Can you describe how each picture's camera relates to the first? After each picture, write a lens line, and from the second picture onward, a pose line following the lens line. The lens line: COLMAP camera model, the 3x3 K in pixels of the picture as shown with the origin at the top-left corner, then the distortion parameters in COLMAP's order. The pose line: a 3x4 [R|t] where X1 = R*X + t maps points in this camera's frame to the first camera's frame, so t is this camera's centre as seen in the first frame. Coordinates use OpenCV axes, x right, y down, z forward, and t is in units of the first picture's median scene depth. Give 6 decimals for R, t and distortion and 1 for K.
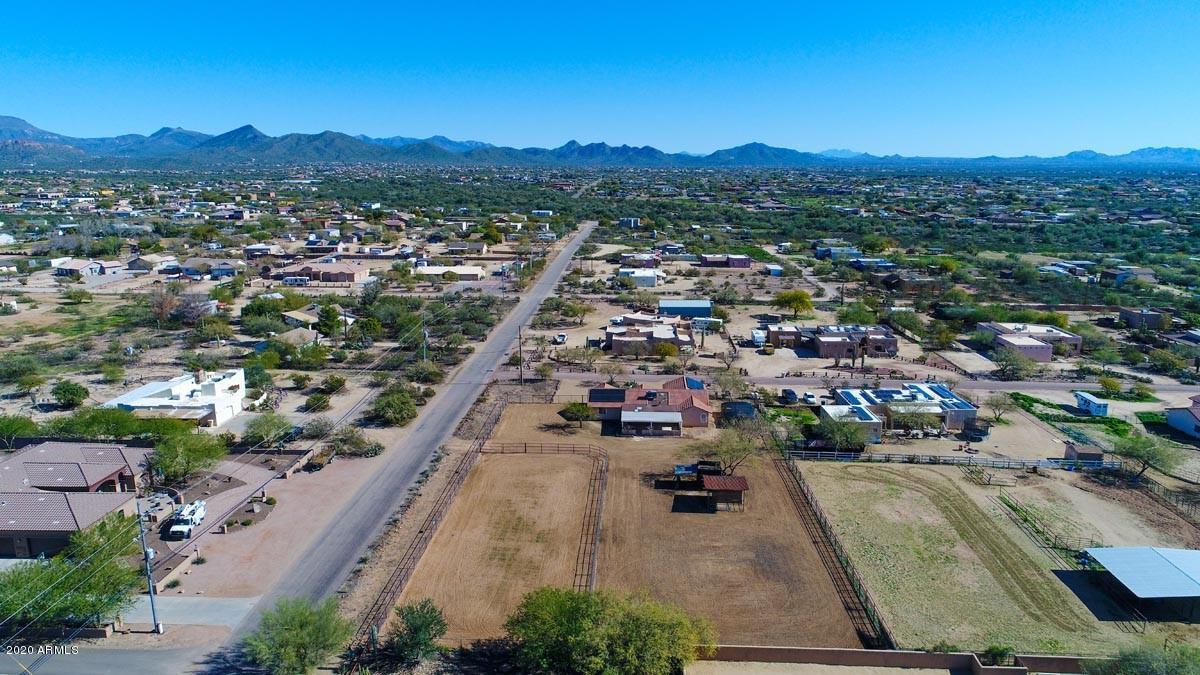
lens RADIAL K [[827.4, 0, 600.0], [0, 827.4, 337.5], [0, 0, 1]] dist [-0.002212, 0.000501]
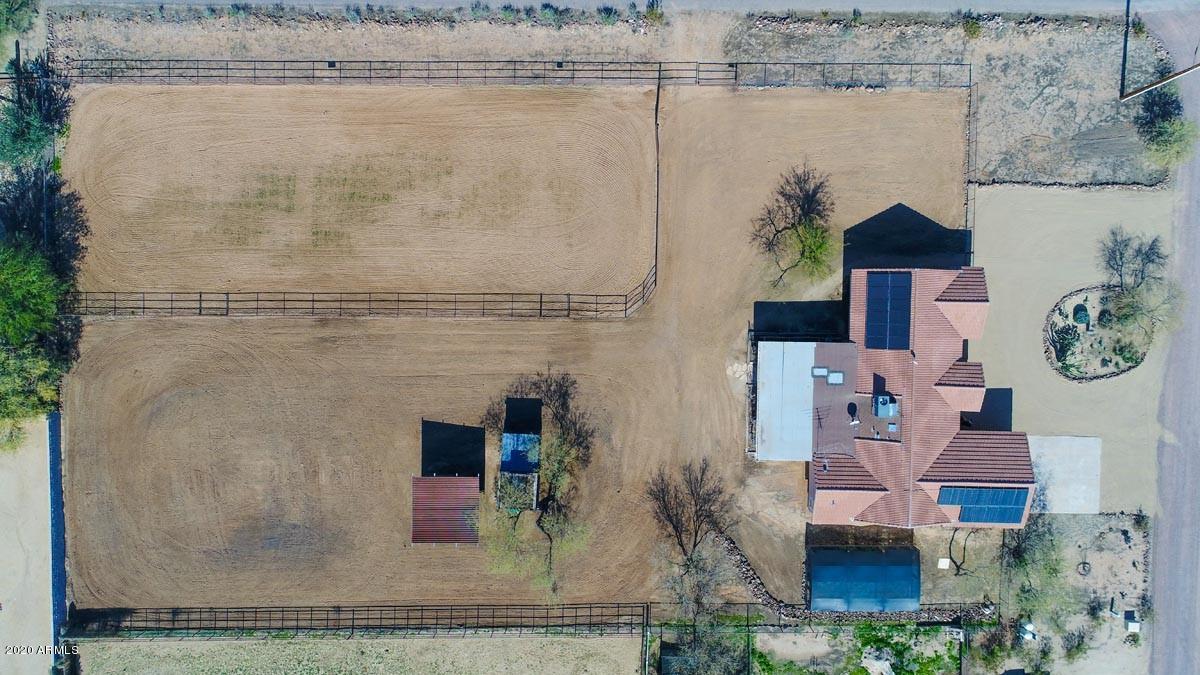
lens RADIAL K [[798.2, 0, 600.0], [0, 798.2, 337.5], [0, 0, 1]] dist [0.001872, 0.002647]
pose [[0.045645, 0.997965, 0.044515, -0.003291], [-0.193461, -0.034887, 0.980487, -0.339902], [0.980046, -0.053366, 0.191475, 0.761724]]
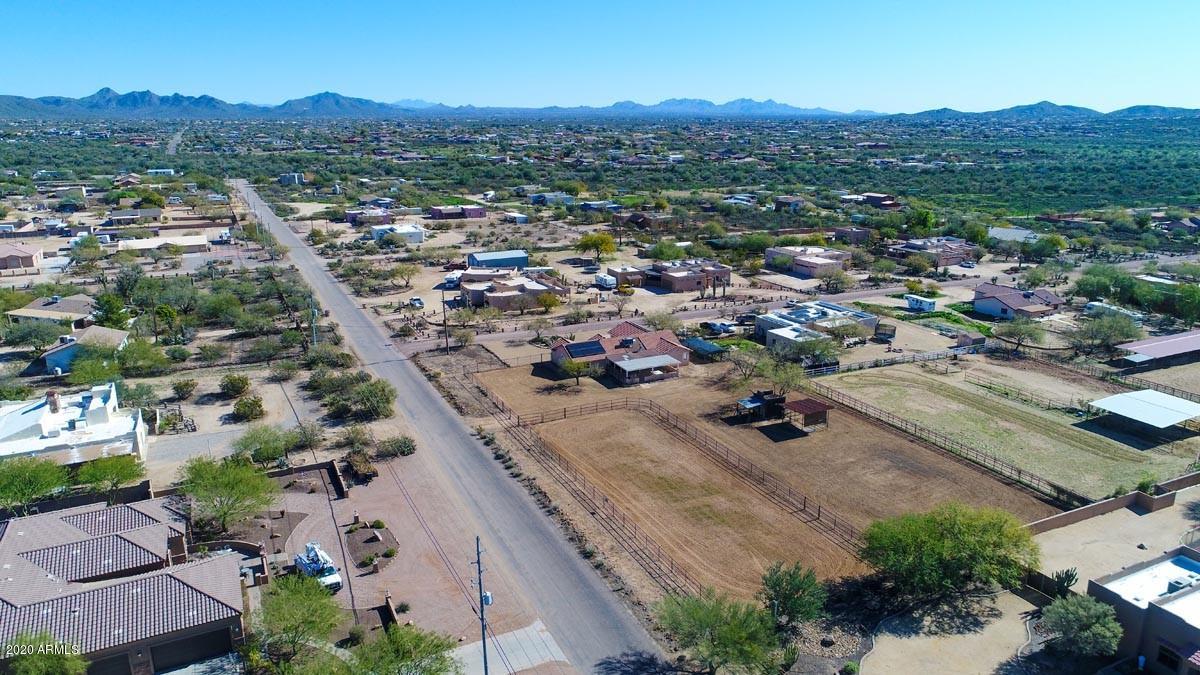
lens RADIAL K [[827.4, 0, 600.0], [0, 827.4, 337.5], [0, 0, 1]] dist [-0.002212, 0.000501]
pose [[0.874708, -0.130638, 0.466711, -0.428132], [0.104268, 0.991162, 0.082018, -0.020754], [-0.473301, -0.023078, 0.880599, 0.143504]]
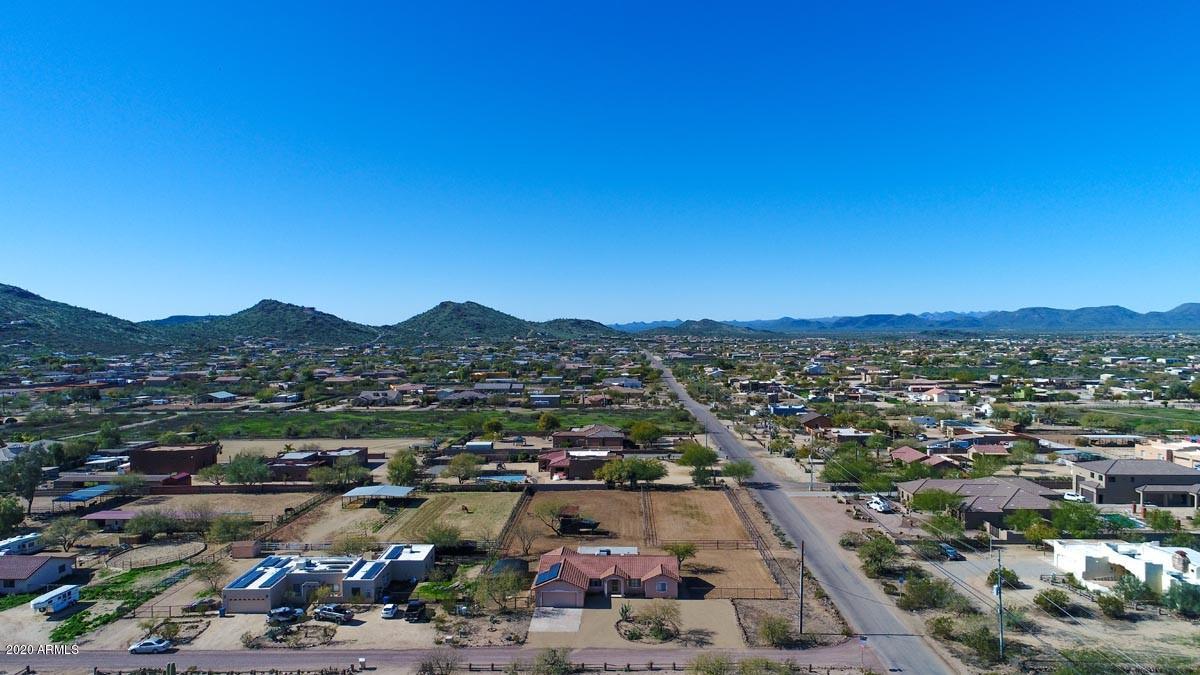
lens RADIAL K [[790.4, 0, 600.0], [0, 790.4, 337.5], [0, 0, 1]] dist [0.002193, 0.001535]
pose [[-0.999688, 0.010211, -0.022783, 0.085784], [0.004917, 0.975187, 0.221326, -0.352066], [0.024478, 0.221145, -0.974934, 1.791336]]
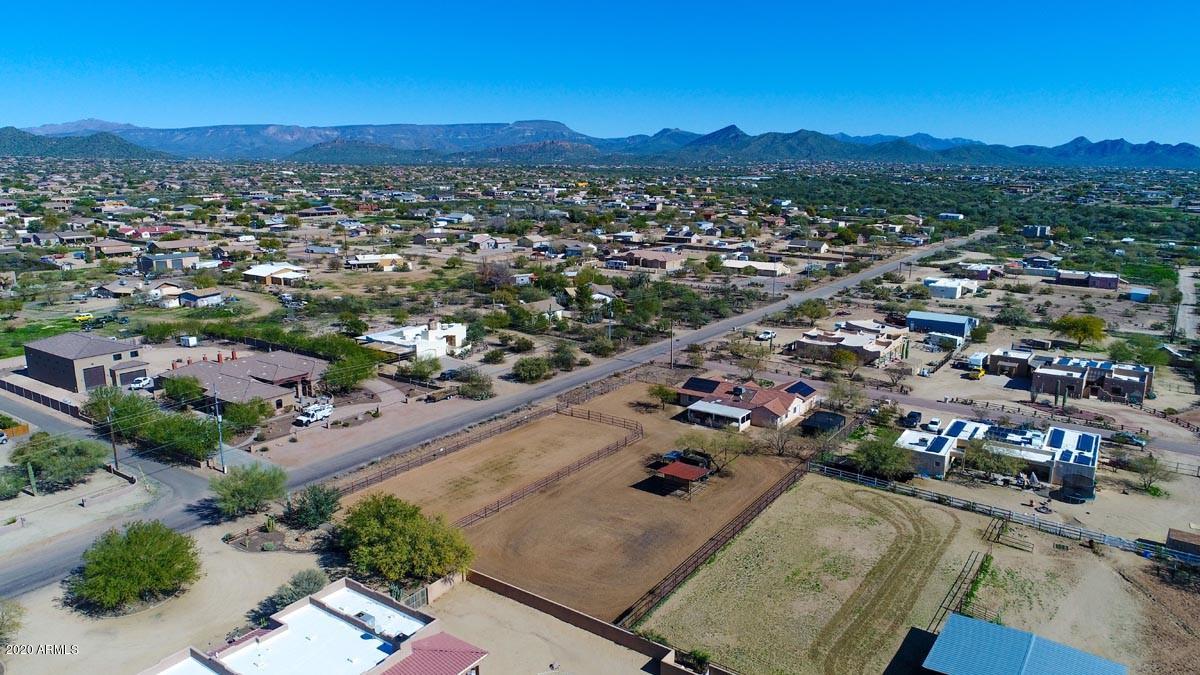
lens RADIAL K [[829.4, 0, 589.8], [0, 829.4, 336.7], [0, 0, 1]] dist [-0.006897, 0.002613]
pose [[0.839203, 0.118349, -0.530784, 0.441646], [-0.117853, 0.992416, 0.034946, -0.010092], [0.530895, 0.033228, 0.846786, 0.040225]]
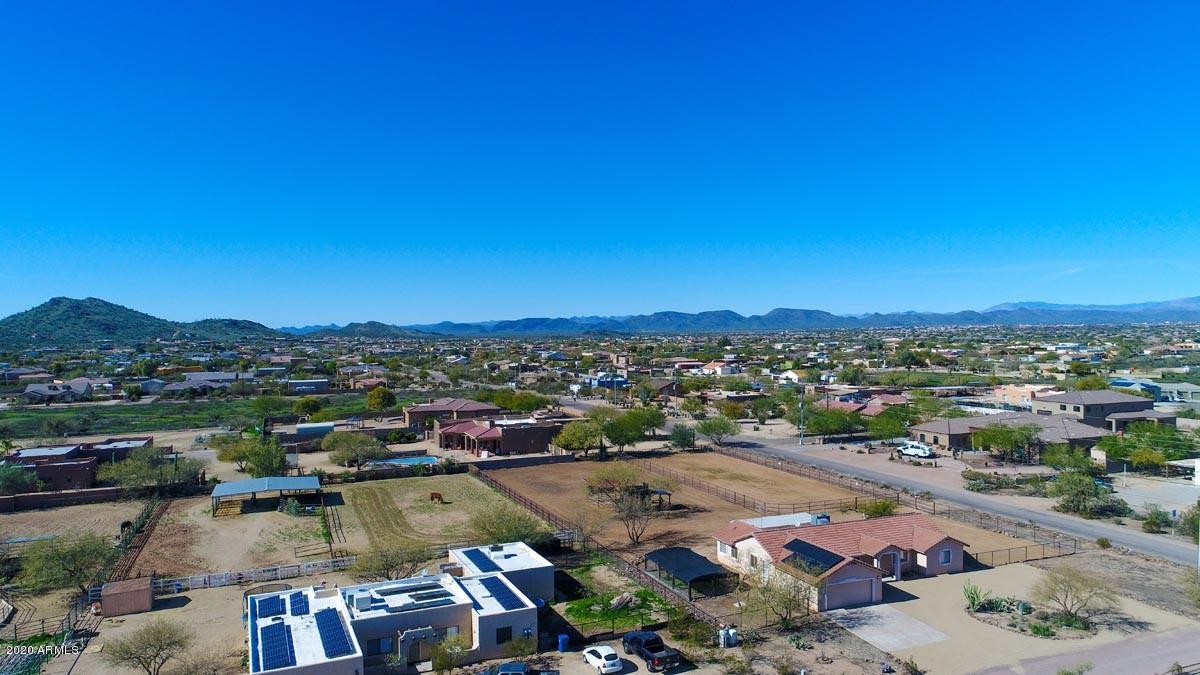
lens RADIAL K [[798.2, 0, 600.0], [0, 798.2, 337.5], [0, 0, 1]] dist [0.001872, 0.002647]
pose [[-0.908350, 0.018902, -0.417783, 0.447214], [-0.073844, 0.976033, 0.204713, -0.166423], [0.411639, 0.216802, -0.885184, 1.417639]]
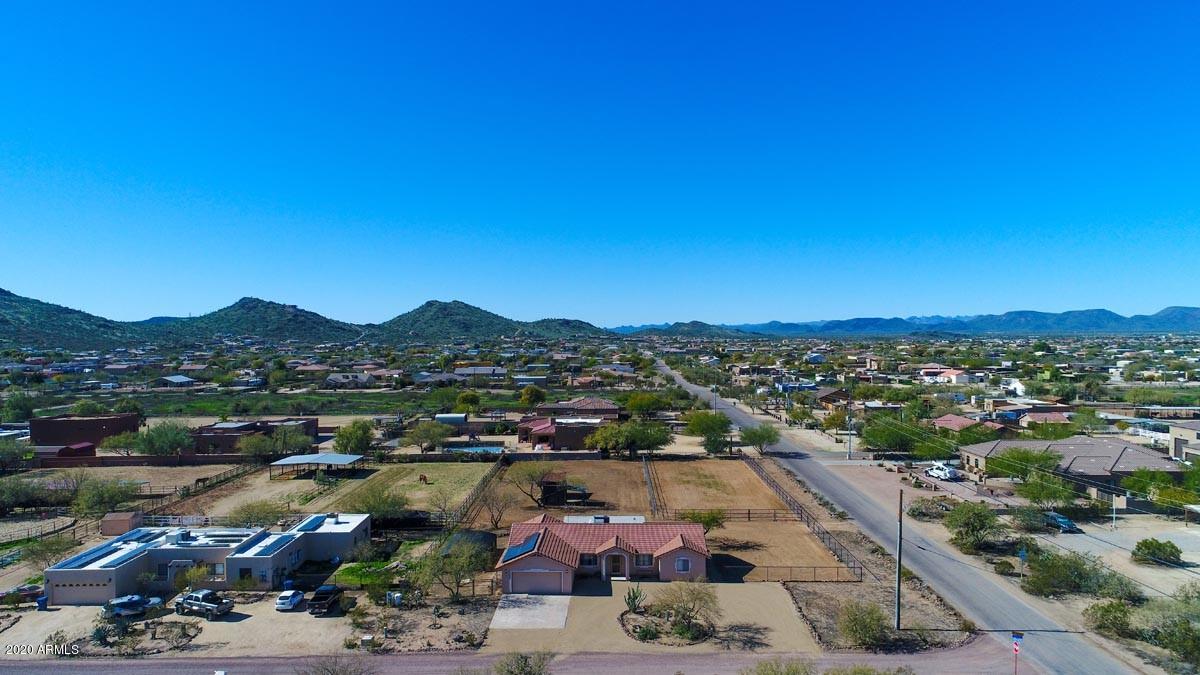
lens RADIAL K [[798.2, 0, 600.0], [0, 798.2, 337.5], [0, 0, 1]] dist [0.001872, 0.002647]
pose [[-0.999269, 0.009830, -0.036946, 0.086148], [0.001474, 0.975564, 0.219709, -0.210000], [0.038203, 0.219494, -0.974866, 1.582278]]
